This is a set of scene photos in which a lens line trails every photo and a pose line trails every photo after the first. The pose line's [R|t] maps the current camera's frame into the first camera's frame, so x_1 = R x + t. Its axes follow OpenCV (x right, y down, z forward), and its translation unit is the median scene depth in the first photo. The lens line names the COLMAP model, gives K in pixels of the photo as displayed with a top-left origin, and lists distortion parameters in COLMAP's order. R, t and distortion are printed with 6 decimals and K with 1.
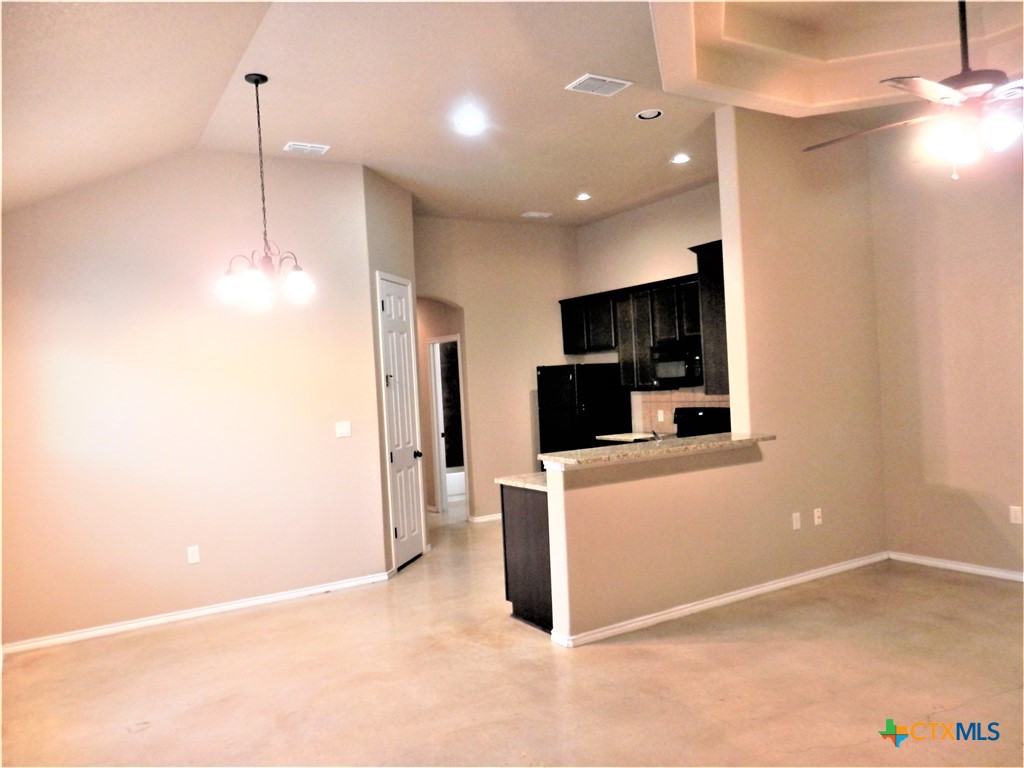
lens RADIAL K [[762.1, 0, 516.8], [0, 762.1, 384.6], [0, 0, 1]] dist [0.003070, 0.002578]
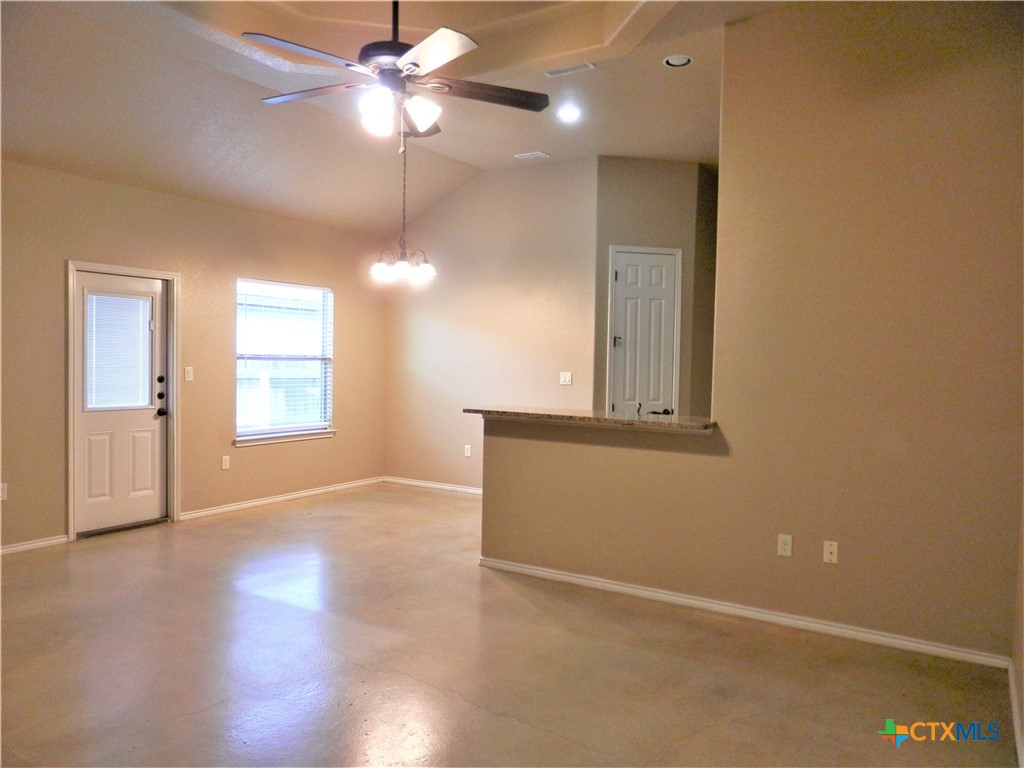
lens RADIAL K [[762.1, 0, 516.8], [0, 762.1, 384.6], [0, 0, 1]] dist [0.003070, 0.002578]
pose [[0.451788, 0.098686, -0.886650, 0.919031], [-0.048272, 0.995111, 0.086161, -0.037629], [0.890819, 0.003874, 0.454343, 0.404945]]
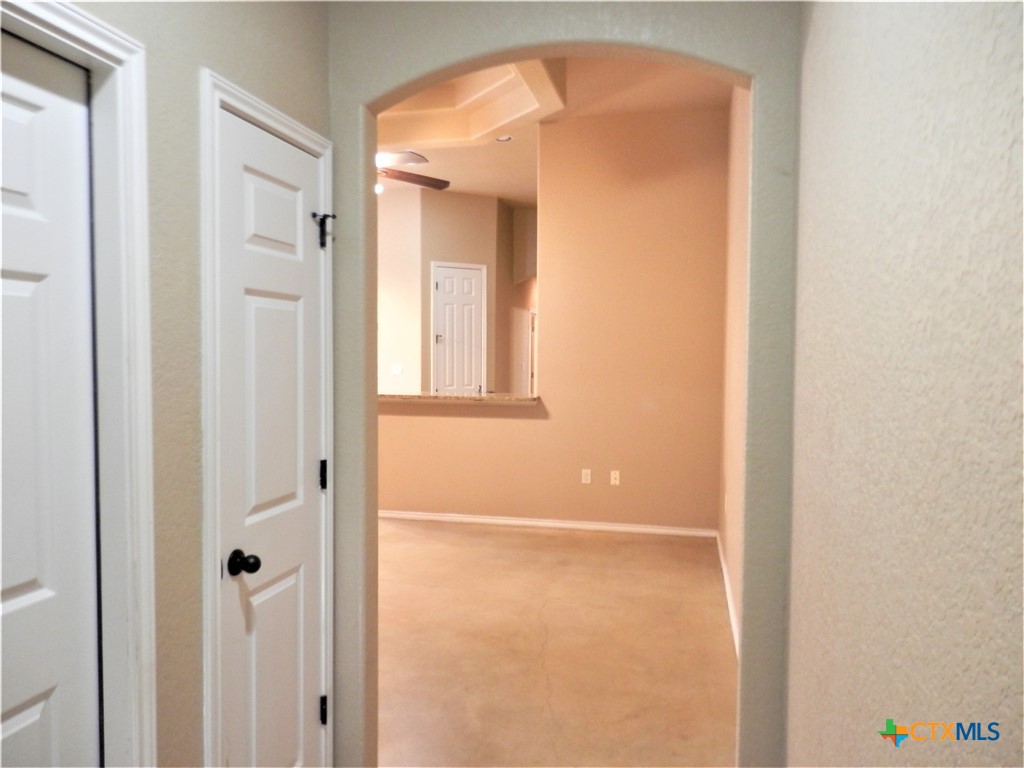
lens RADIAL K [[751.1, 0, 511.4], [0, 751.1, 394.7], [0, 0, 1]] dist [-0.001429, -0.000407]
pose [[0.709272, 0.102375, -0.697462, 1.076912], [-0.048497, 0.994141, 0.096605, -0.050685], [0.703265, -0.034694, 0.710081, 0.109350]]
